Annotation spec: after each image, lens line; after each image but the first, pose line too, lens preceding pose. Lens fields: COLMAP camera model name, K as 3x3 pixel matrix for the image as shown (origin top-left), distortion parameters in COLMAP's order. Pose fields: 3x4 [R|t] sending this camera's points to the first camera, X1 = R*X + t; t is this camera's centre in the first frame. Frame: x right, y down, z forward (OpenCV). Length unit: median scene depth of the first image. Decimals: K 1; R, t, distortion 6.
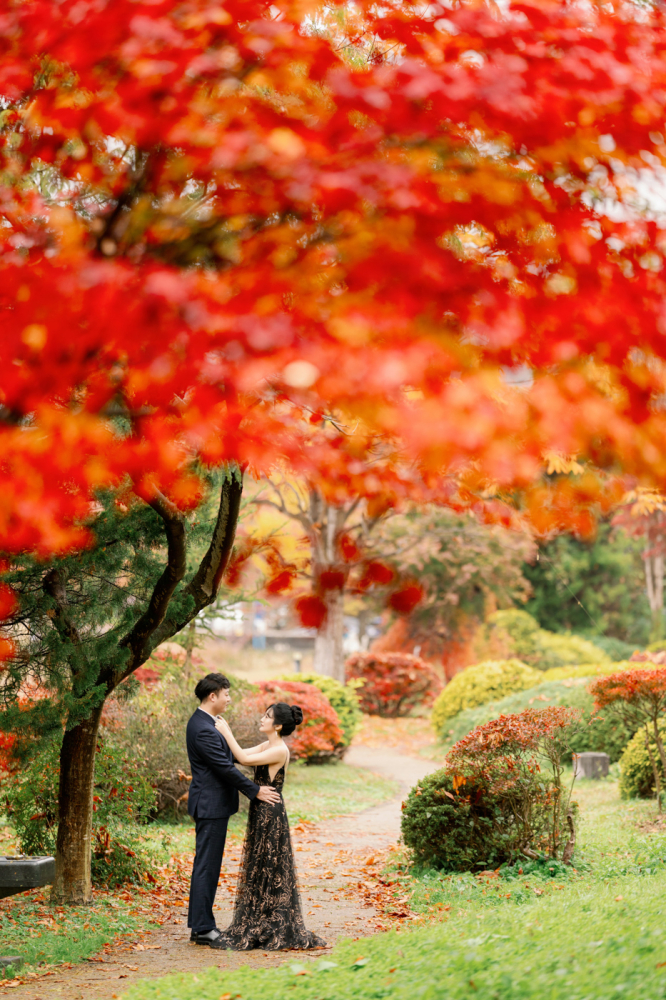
lens RADIAL K [[5694.2, 0, 339.1], [0, 5694.2, 493.9], [0, 0, 1]] dist [0.624434, 0.000000]
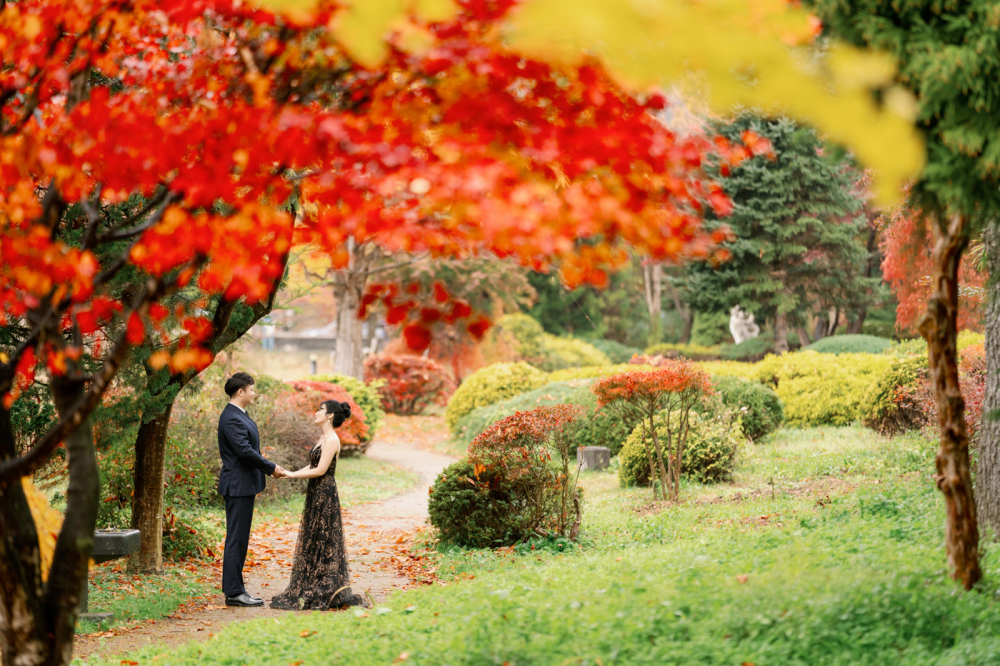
lens RADIAL K [[5694.2, 0, 497.8], [0, 5694.2, 334.1], [0, 0, 1]] dist [0.624434, 0.000000]
pose [[0.999606, 0.003390, 0.027845, -0.007322], [-0.004074, 0.999690, 0.024555, -0.004832], [-0.027754, -0.024658, 0.999311, -0.142814]]
